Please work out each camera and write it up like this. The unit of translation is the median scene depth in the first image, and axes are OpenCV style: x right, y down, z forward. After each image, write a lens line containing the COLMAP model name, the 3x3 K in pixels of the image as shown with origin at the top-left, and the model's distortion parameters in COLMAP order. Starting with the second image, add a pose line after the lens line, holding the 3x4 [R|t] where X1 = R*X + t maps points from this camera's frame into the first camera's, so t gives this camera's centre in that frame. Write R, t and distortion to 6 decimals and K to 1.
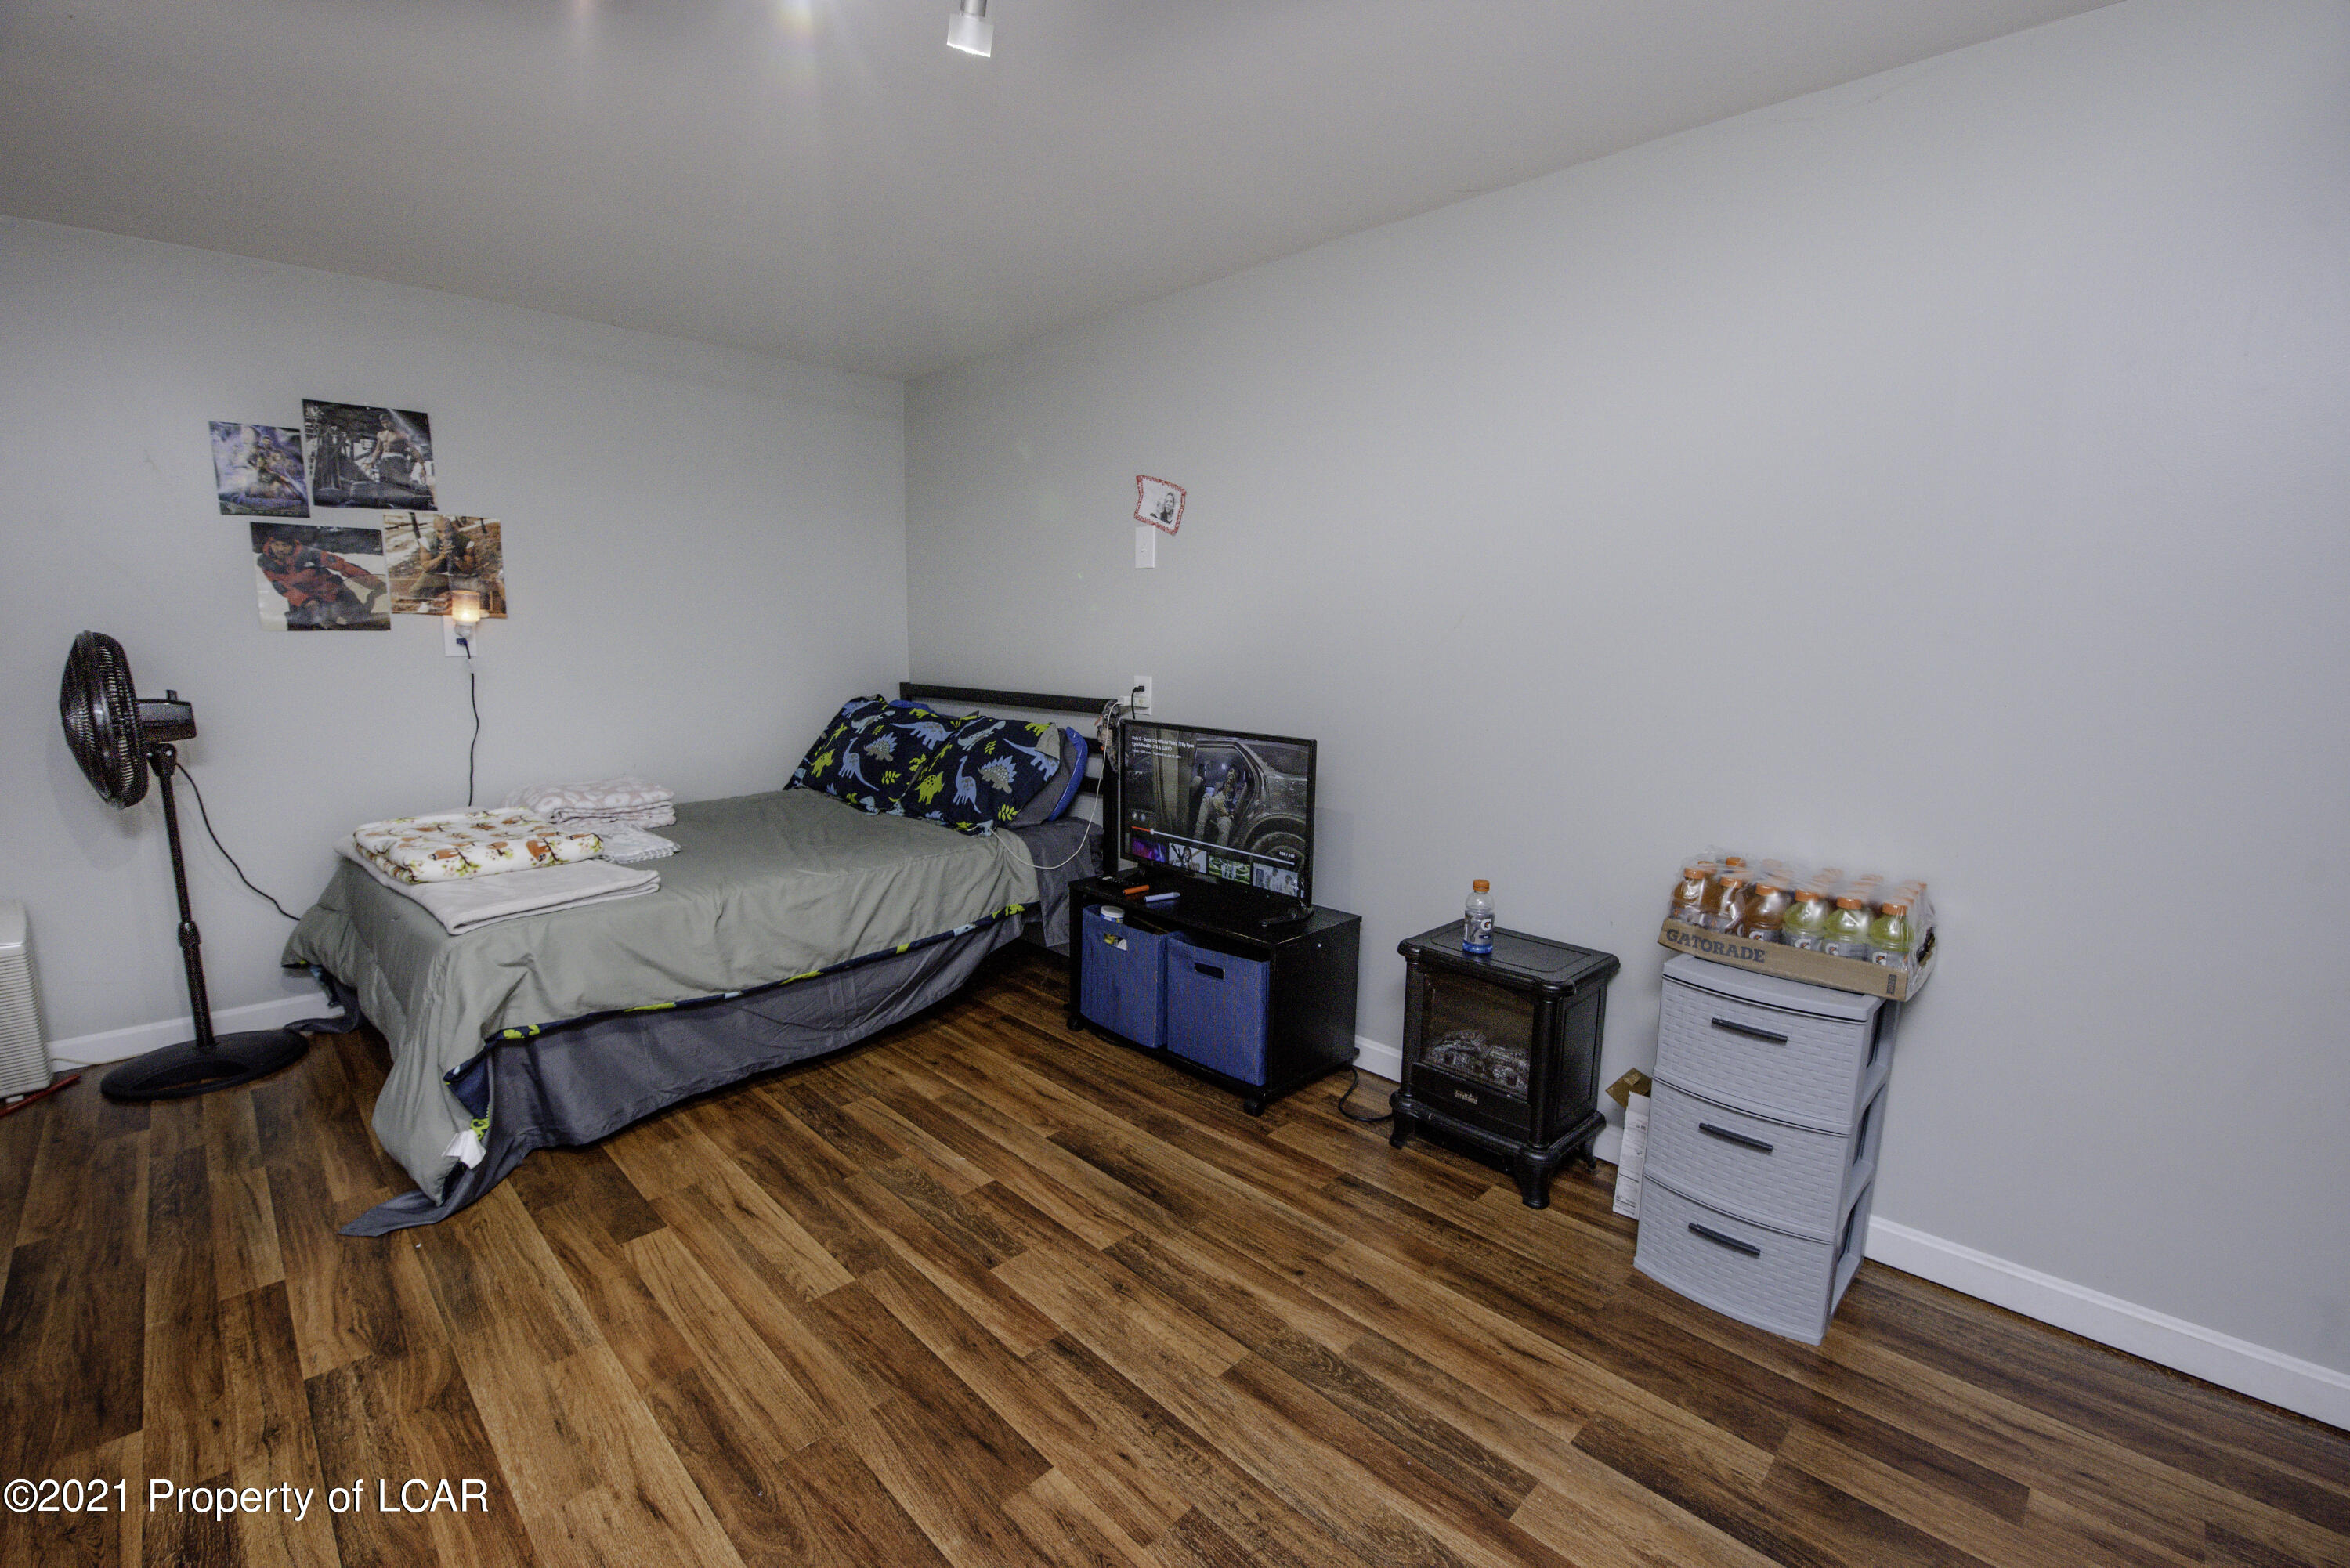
lens RADIAL K [[1019.1, 0, 1171.5], [0, 1019.1, 787.1], [0, 0, 1]] dist [-0.008179, -0.005236]
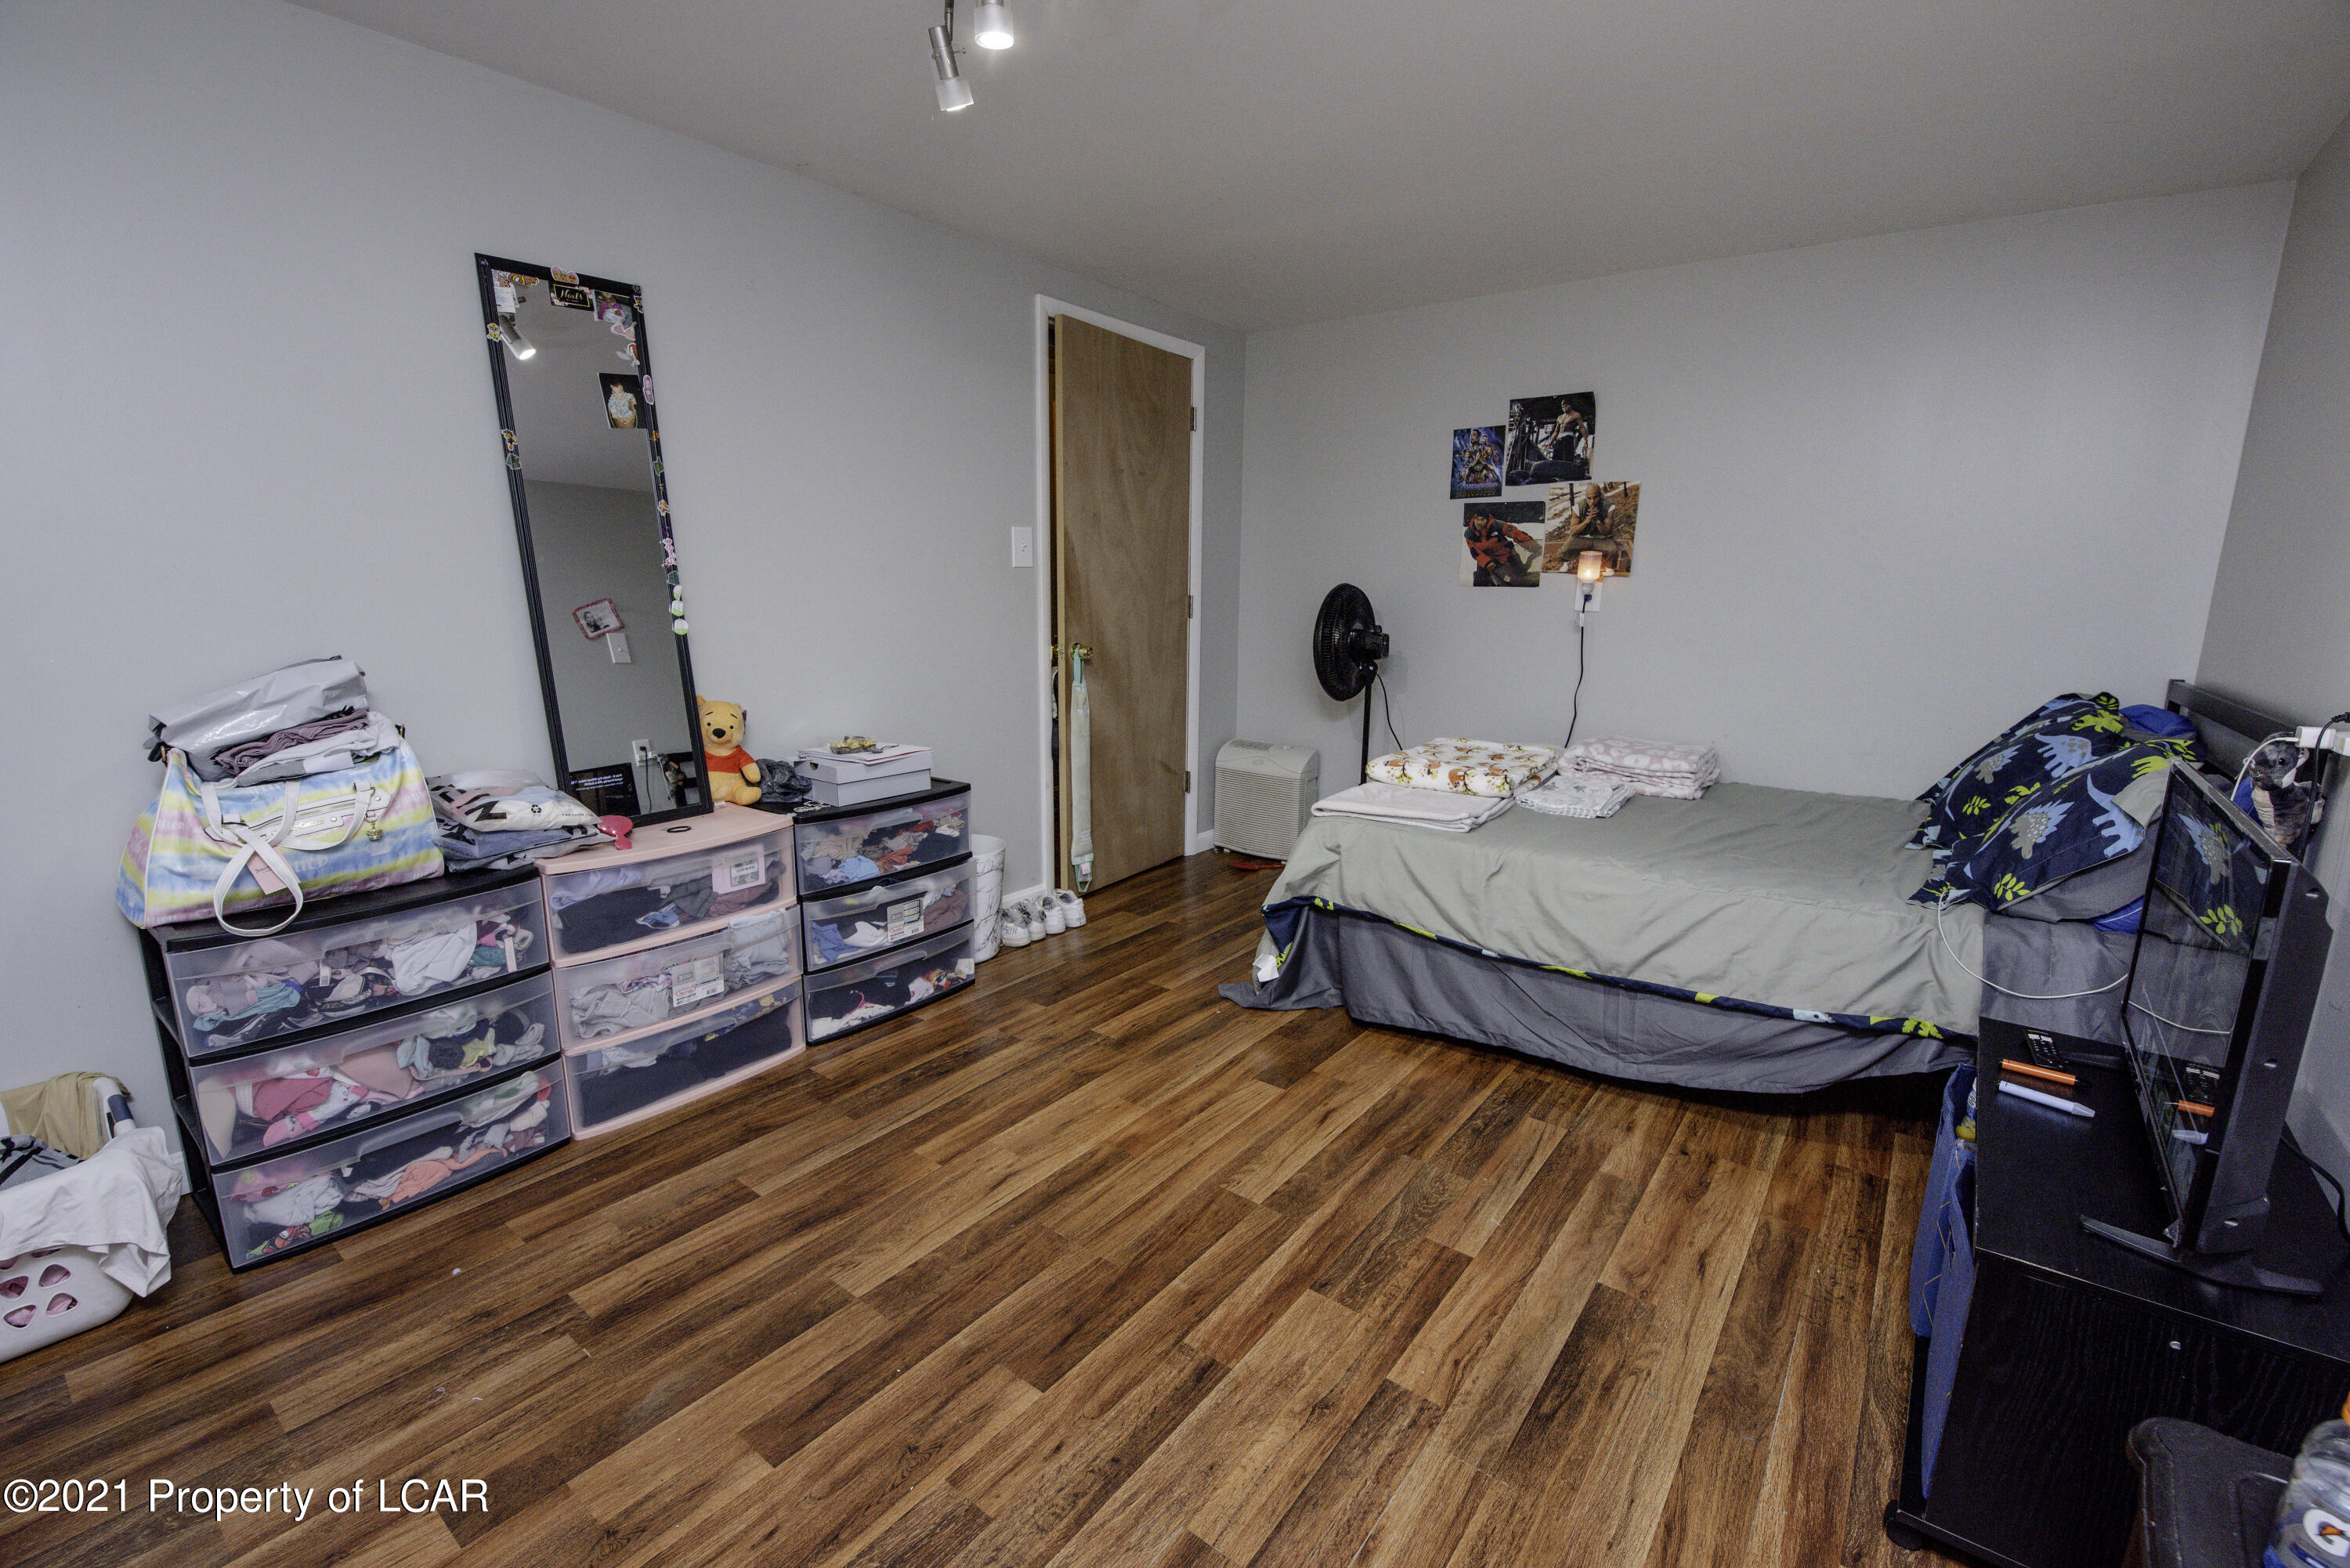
lens RADIAL K [[1019.1, 0, 1169.6], [0, 1019.1, 787.7], [0, 0, 1]] dist [-0.008179, -0.005236]
pose [[0.123379, 0.189380, -0.974122, 0.419675], [-0.166915, 0.971596, 0.167748, -0.060255], [0.978221, 0.141899, 0.151485, 0.477715]]
